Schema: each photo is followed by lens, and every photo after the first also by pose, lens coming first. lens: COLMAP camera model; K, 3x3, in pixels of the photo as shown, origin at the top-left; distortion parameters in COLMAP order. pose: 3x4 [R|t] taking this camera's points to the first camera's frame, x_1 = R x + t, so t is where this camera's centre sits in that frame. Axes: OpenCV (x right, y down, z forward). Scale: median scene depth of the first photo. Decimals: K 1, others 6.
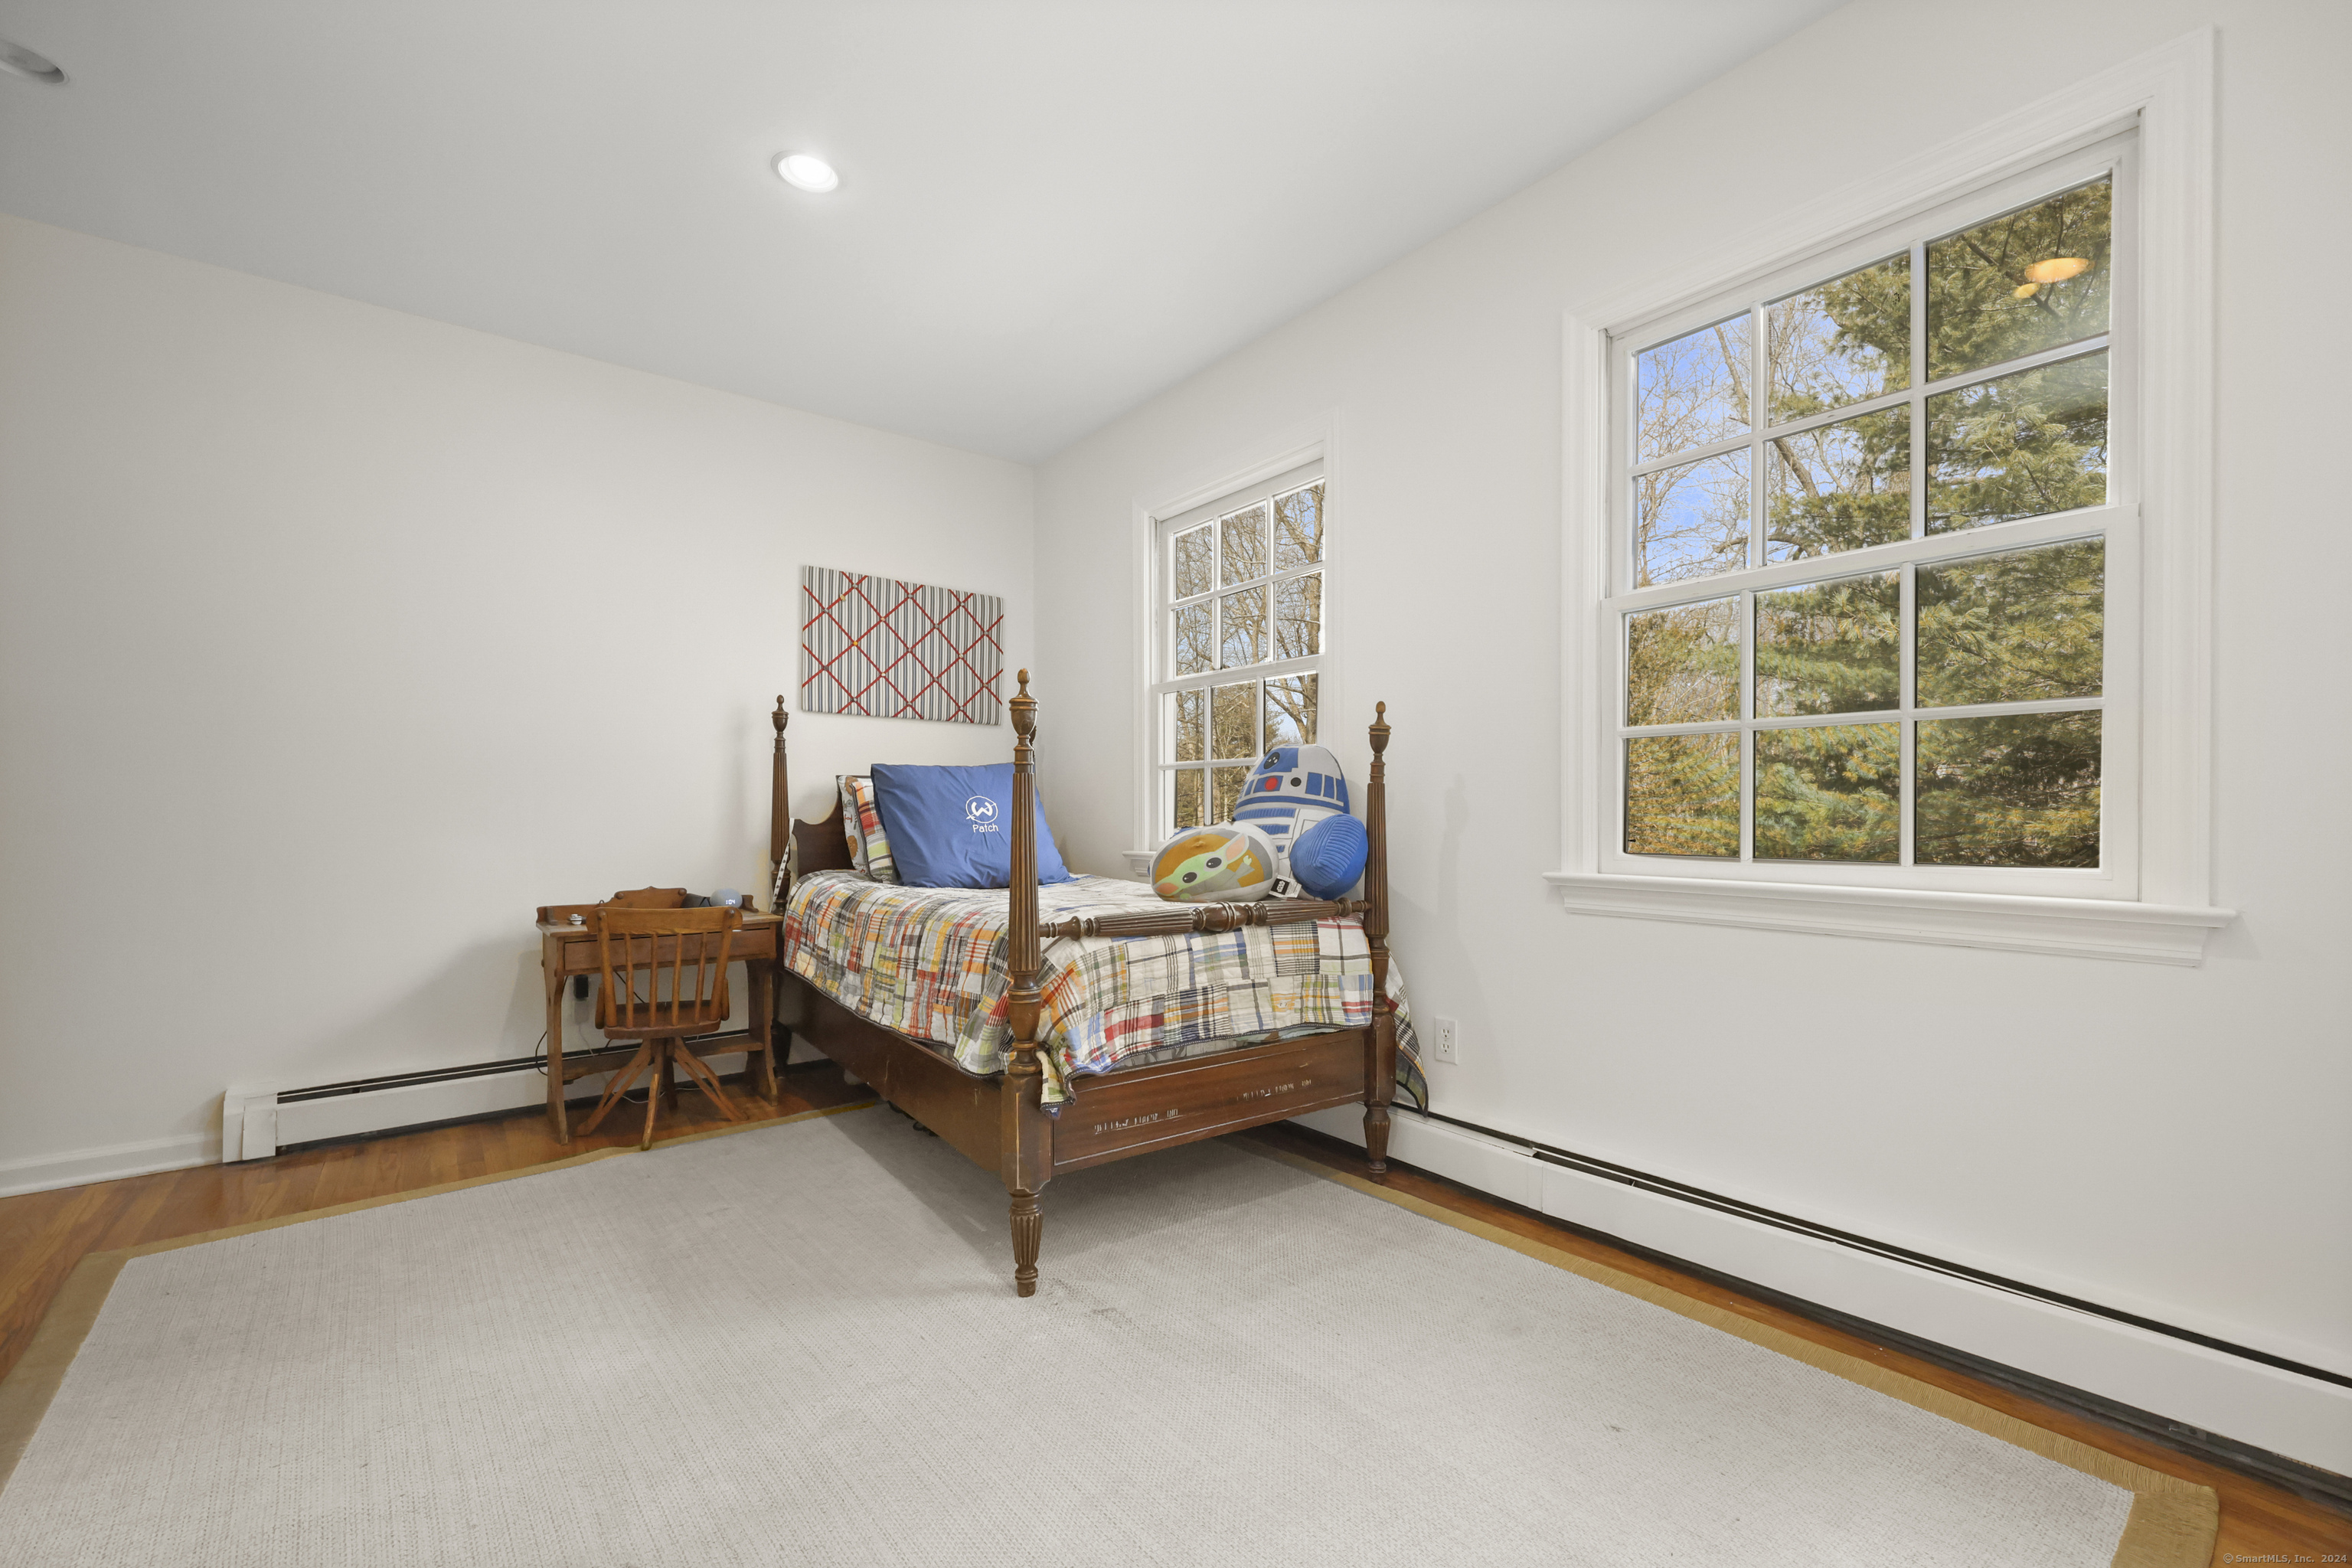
lens RADIAL K [[961.7, 0, 1204.7], [0, 961.7, 823.9], [0, 0, 1]] dist [0.000010, -0.000028]
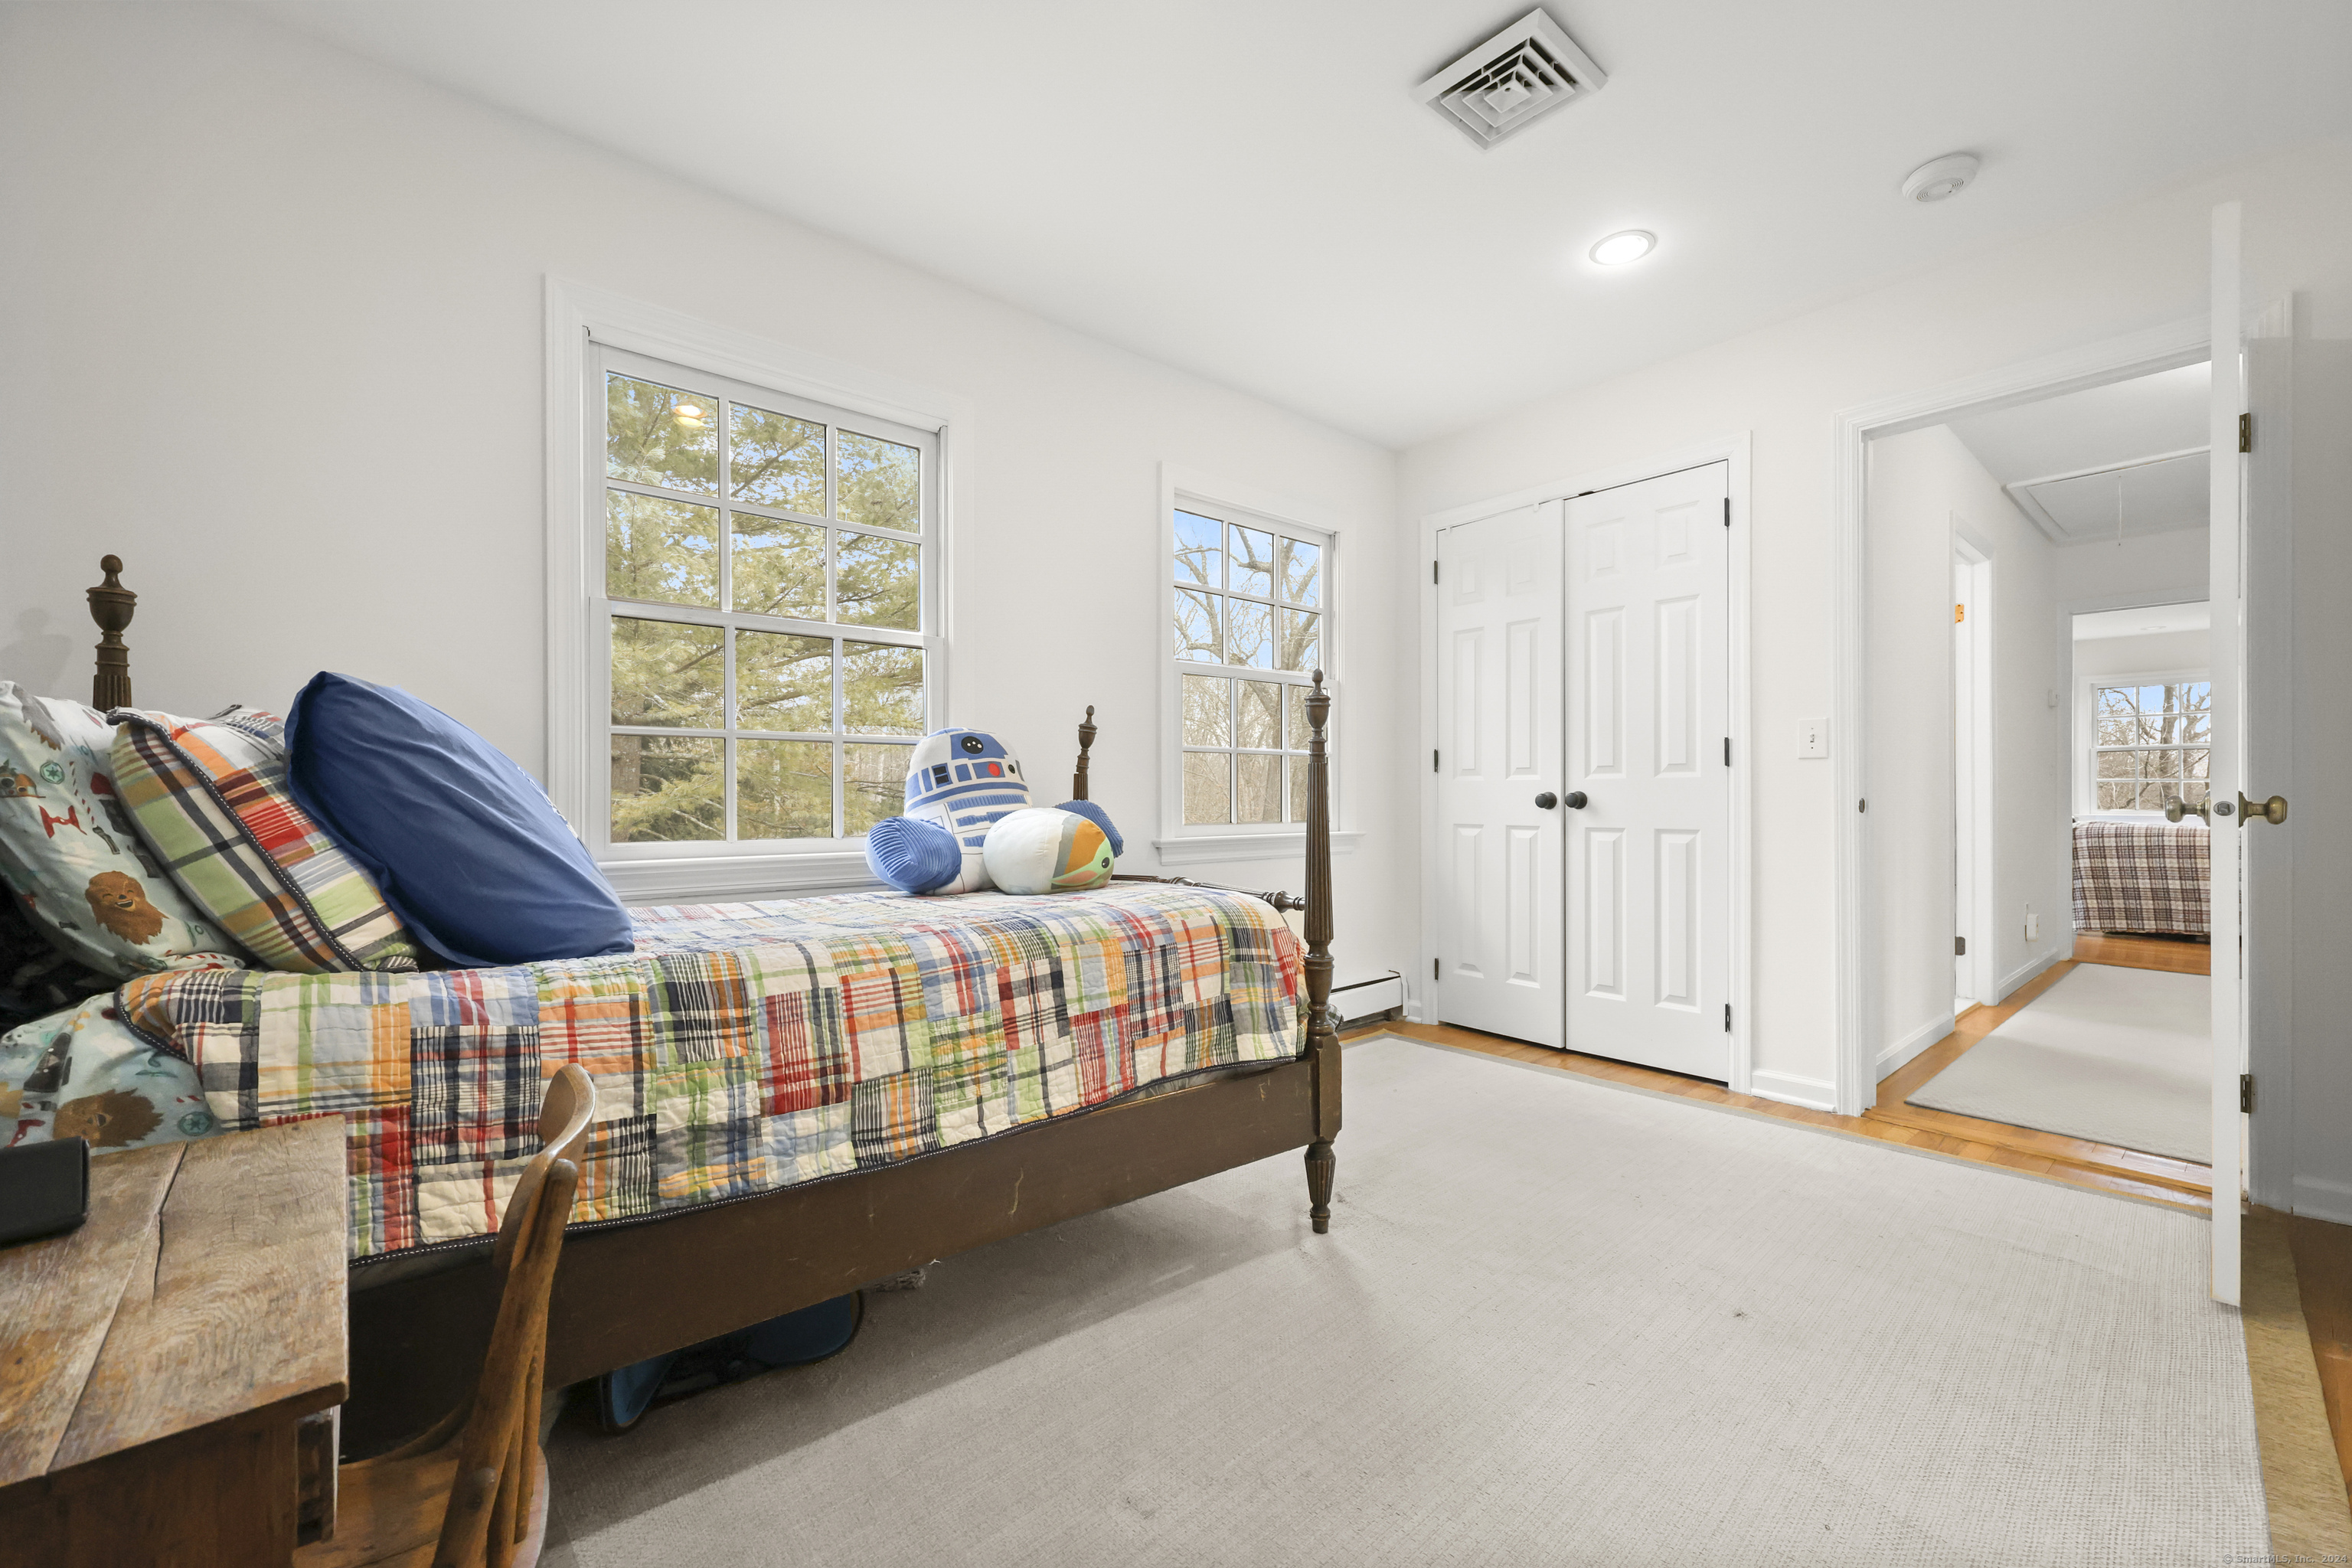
lens RADIAL K [[961.7, 0, 1178.2], [0, 961.7, 789.6], [0, 0, 1]] dist [0.000010, -0.000028]
pose [[-0.035090, 0.007919, 0.999353, -1.002092], [0.013057, 0.999887, -0.007465, -0.012272], [-0.999299, 0.012786, -0.035190, 0.922322]]
